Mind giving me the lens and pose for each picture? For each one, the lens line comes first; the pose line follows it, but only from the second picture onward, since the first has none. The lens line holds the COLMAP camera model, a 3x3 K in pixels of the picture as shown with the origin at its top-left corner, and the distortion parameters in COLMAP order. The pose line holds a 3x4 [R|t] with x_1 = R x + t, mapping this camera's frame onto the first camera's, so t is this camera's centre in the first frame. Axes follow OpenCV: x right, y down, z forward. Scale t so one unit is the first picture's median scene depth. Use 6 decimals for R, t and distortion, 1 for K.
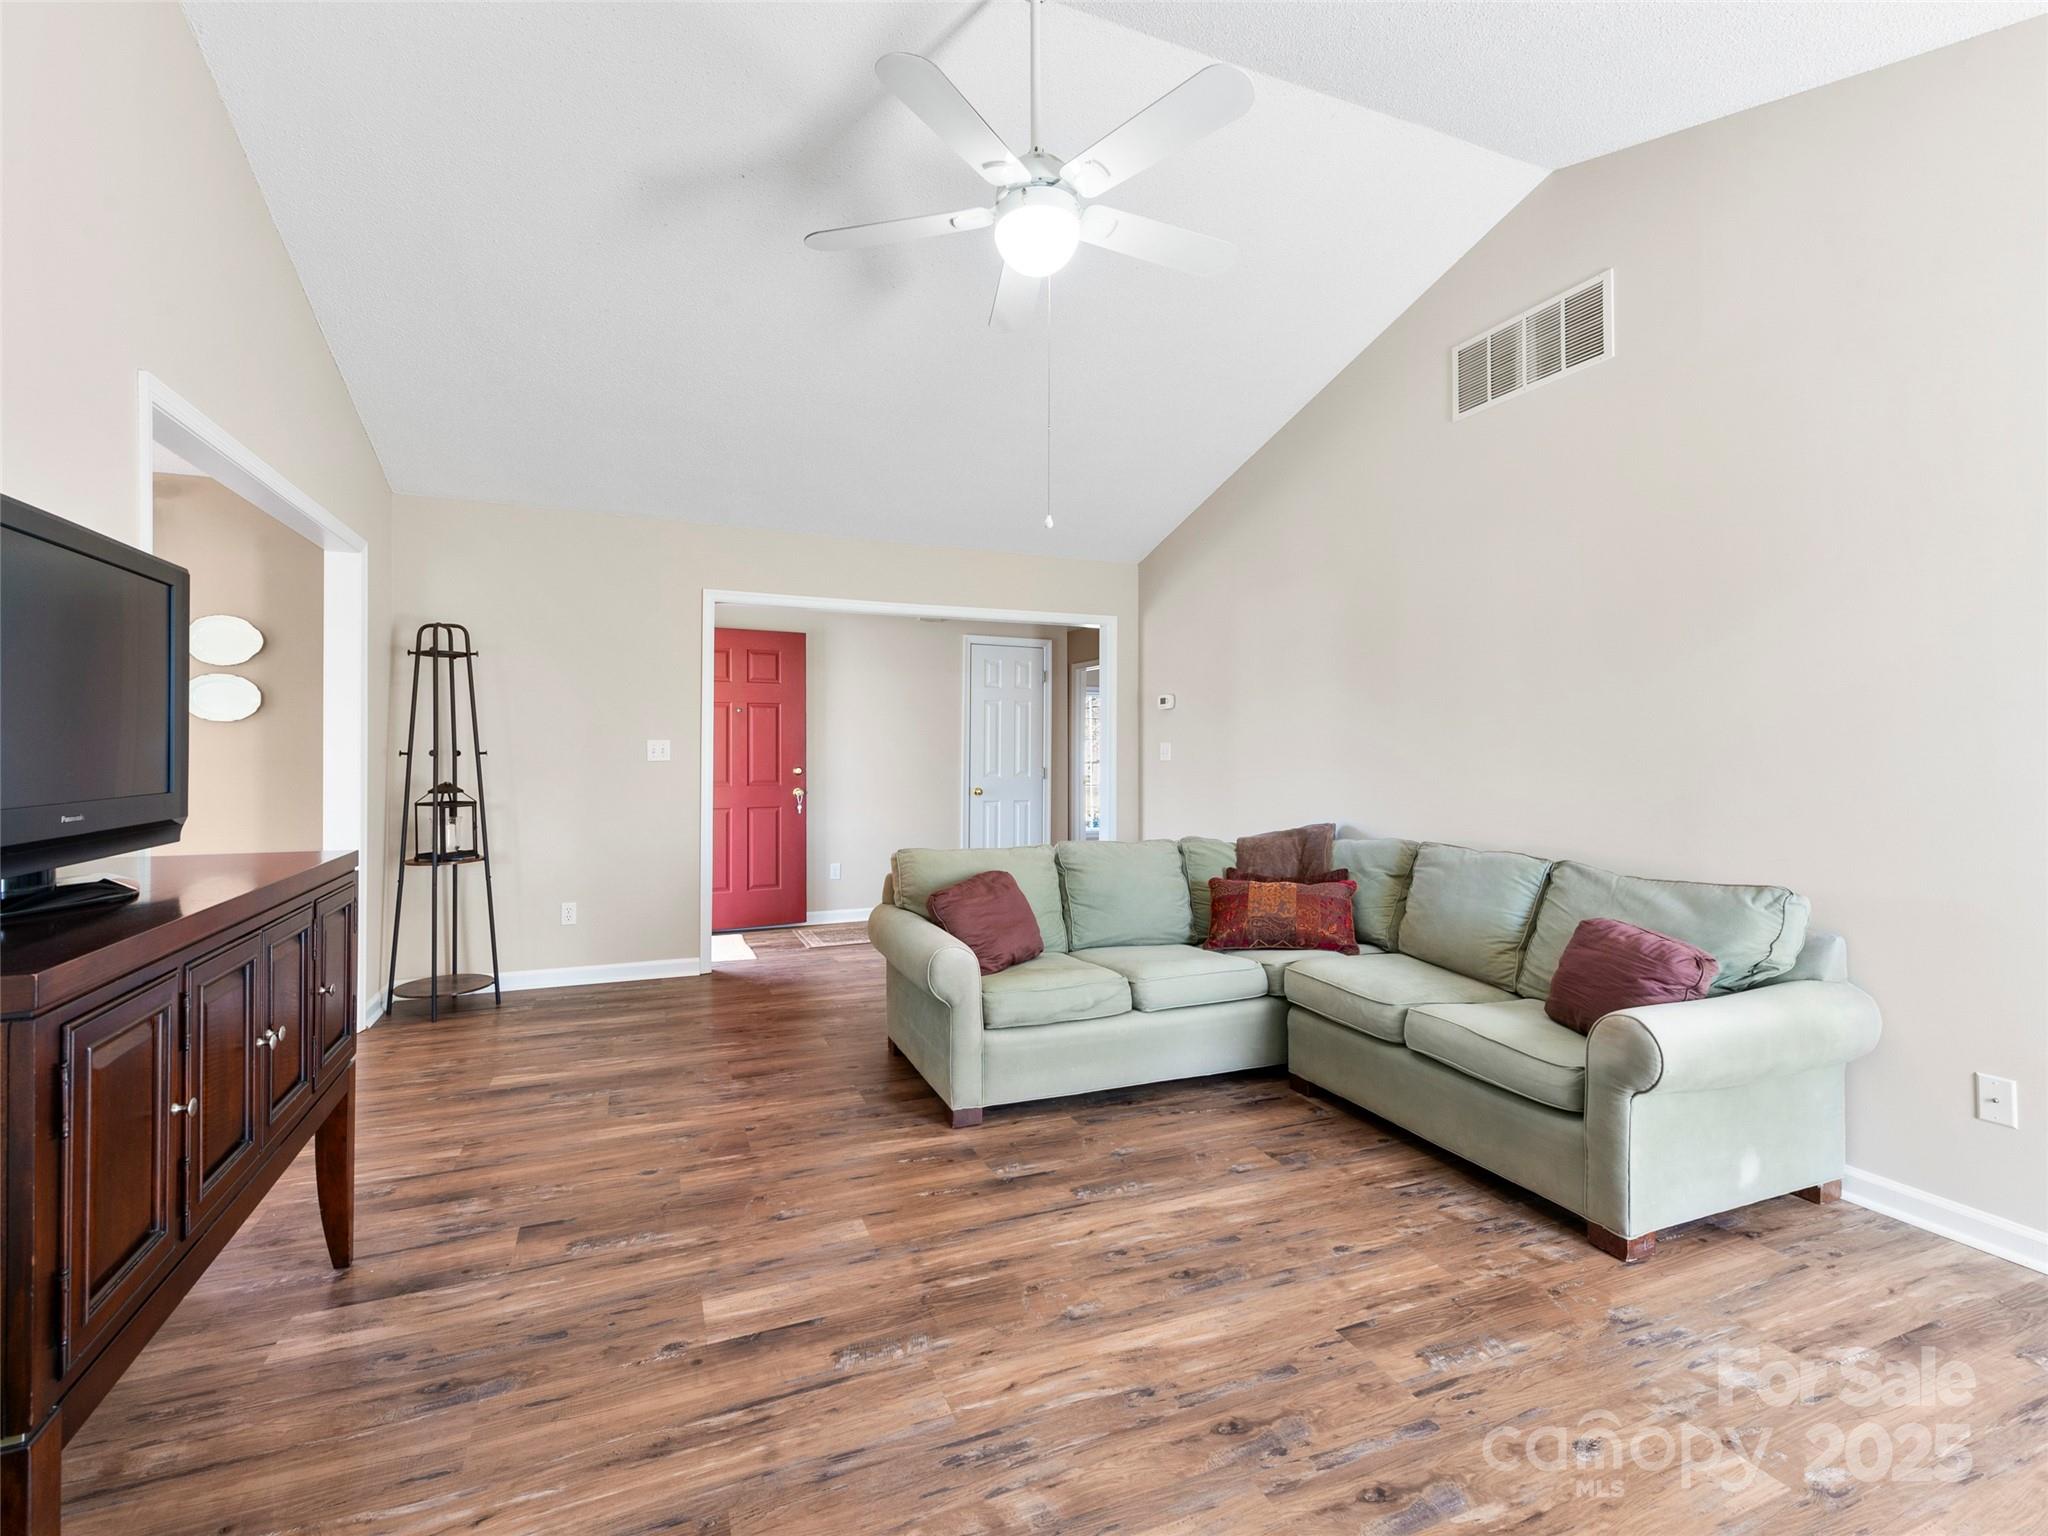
lens RADIAL K [[910.4, 0, 1017.3], [0, 910.4, 759.1], [0, 0, 1]] dist [0.016539, -0.005808]
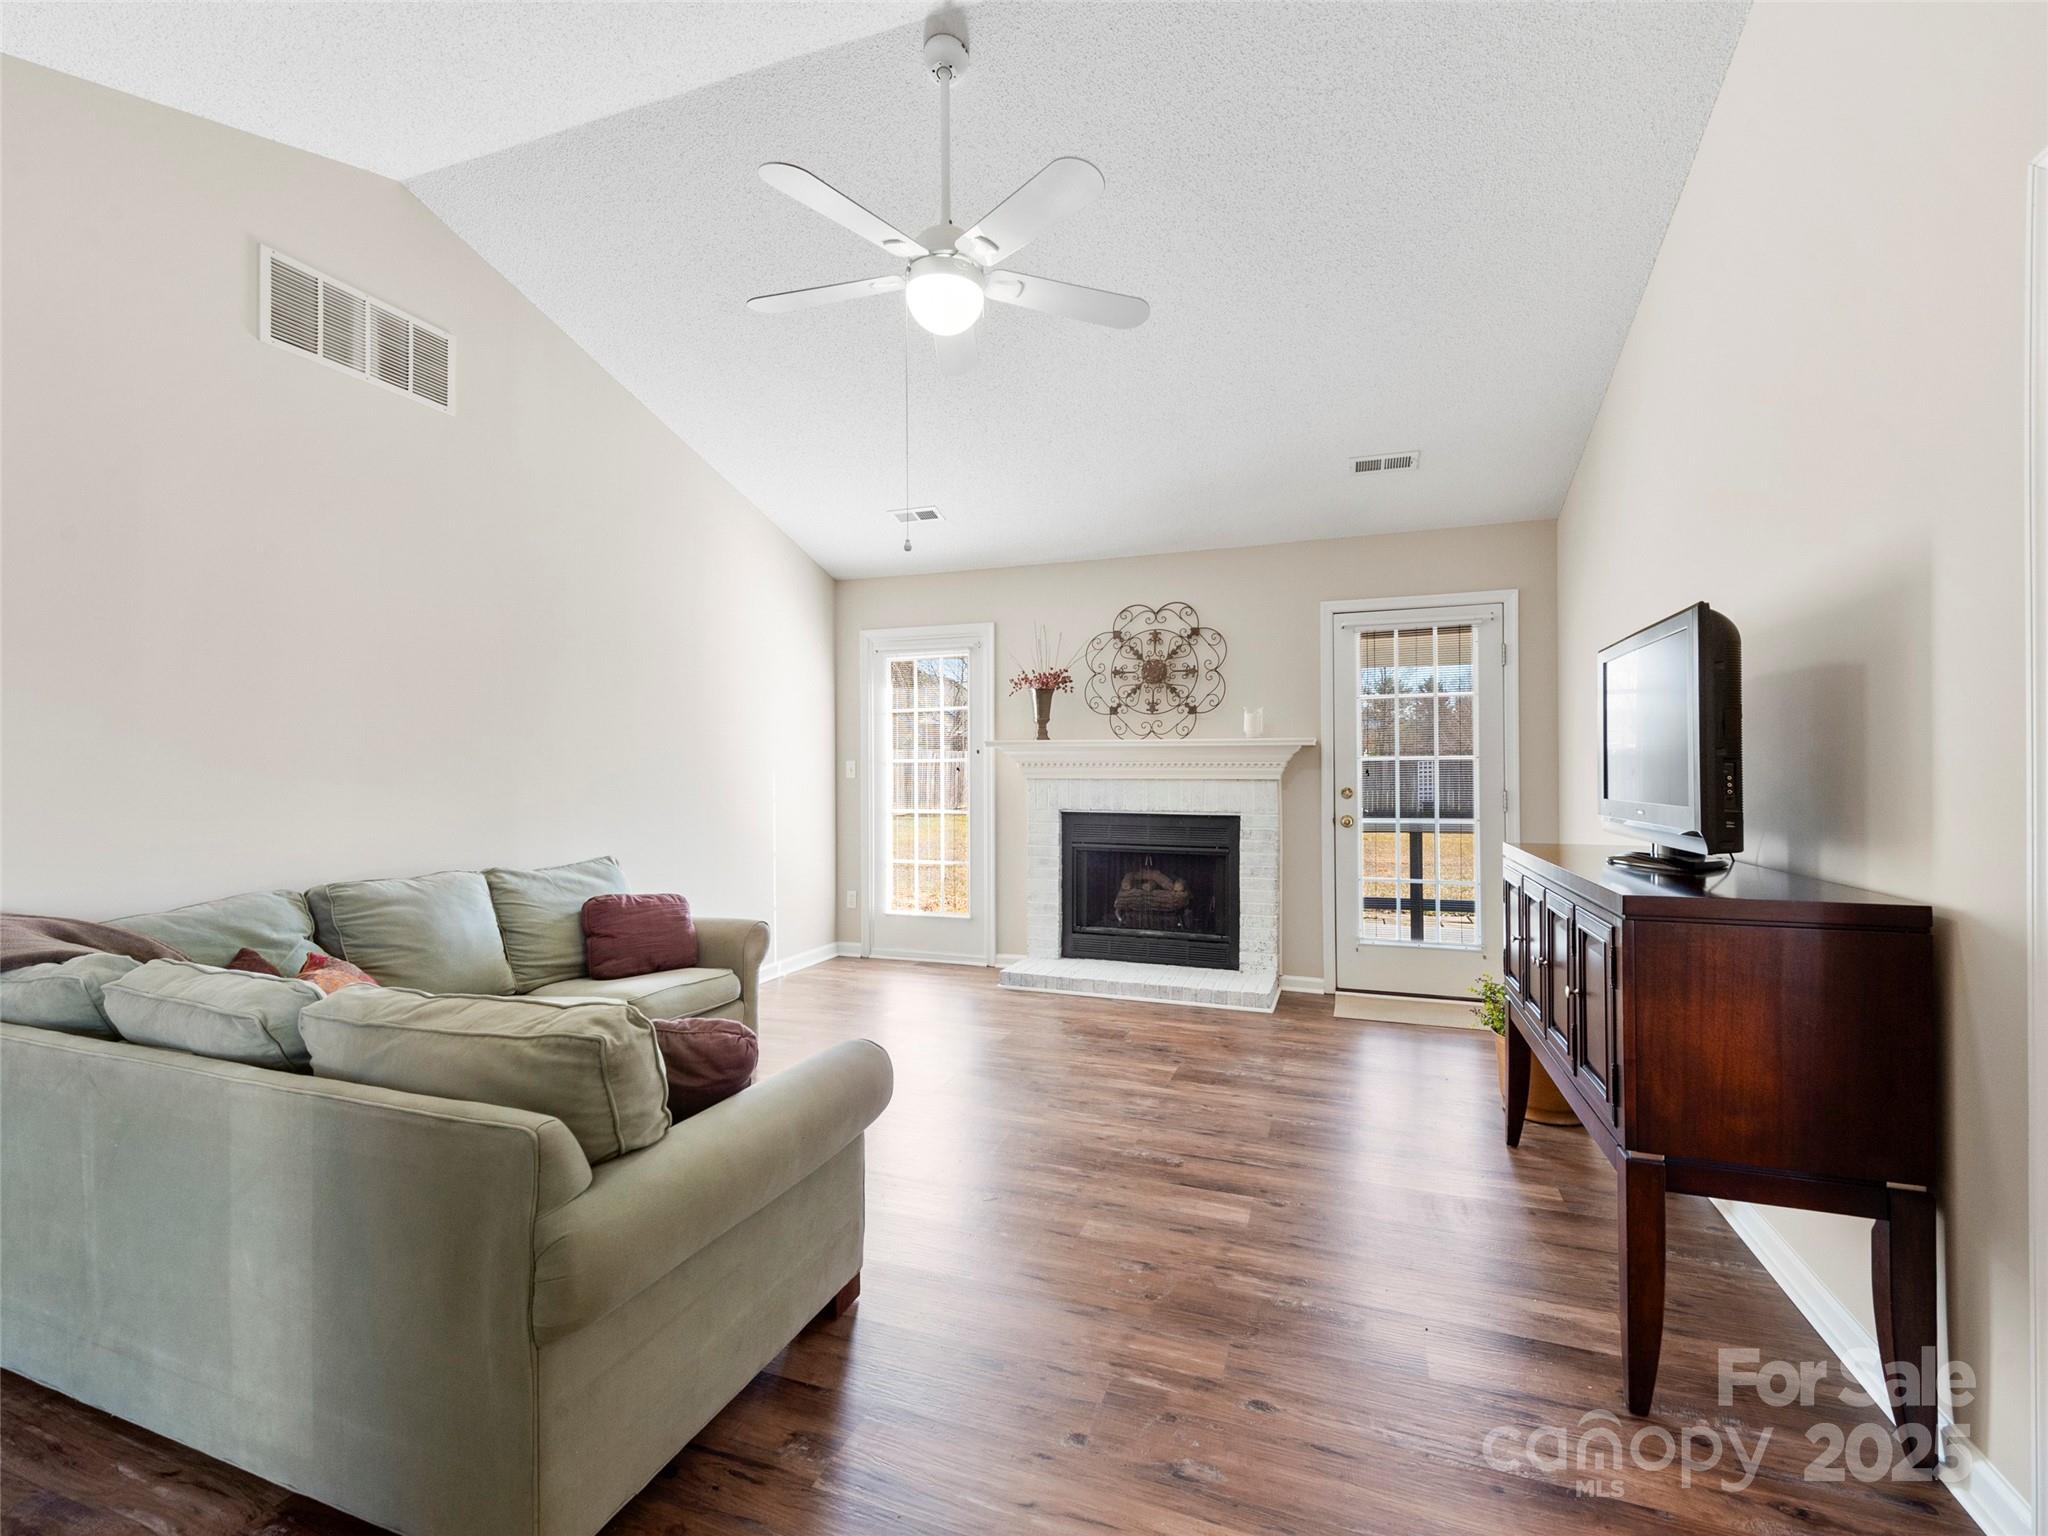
lens RADIAL K [[910.4, 0, 1006.1], [0, 910.4, 764.9], [0, 0, 1]] dist [0.016539, -0.005808]
pose [[-0.723643, 0.001724, 0.690173, -0.889694], [0.001573, 0.999998, -0.000848, -0.015907], [-0.690173, 0.000472, -0.723644, 1.964637]]
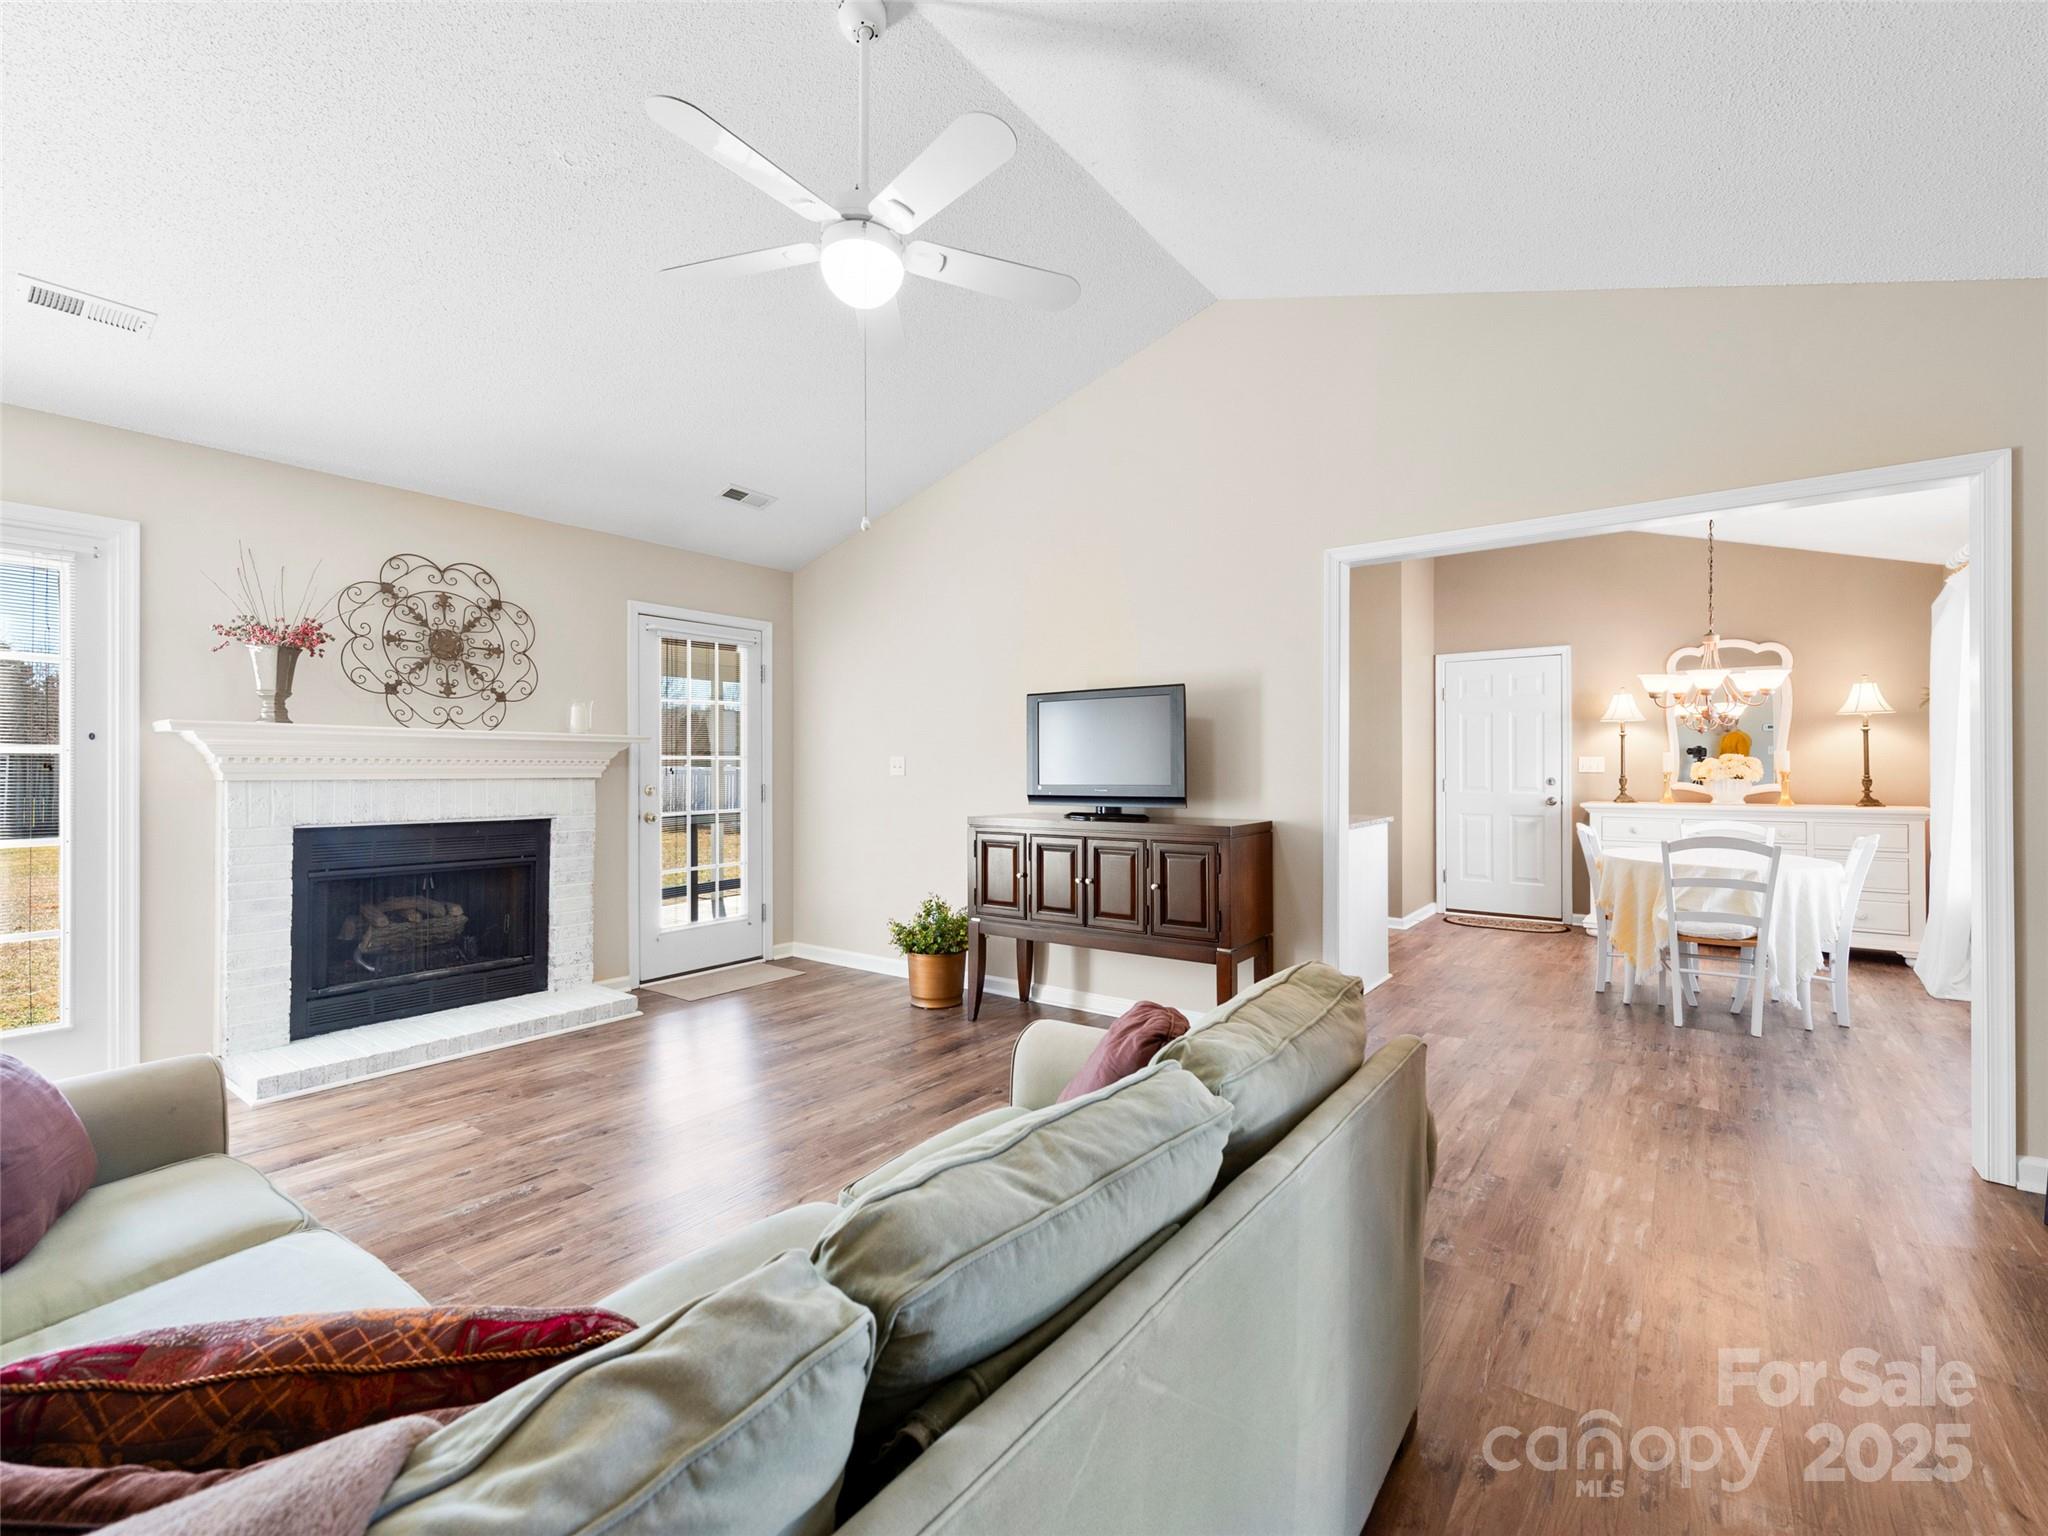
lens RADIAL K [[910.4, 0, 1018.9], [0, 910.4, 768.1], [0, 0, 1]] dist [0.016539, -0.005808]
pose [[-0.861053, -0.002211, -0.508511, 0.446348], [-0.002997, 0.999995, 0.000727, -0.008242], [0.508507, 0.002150, -0.861055, 2.238266]]
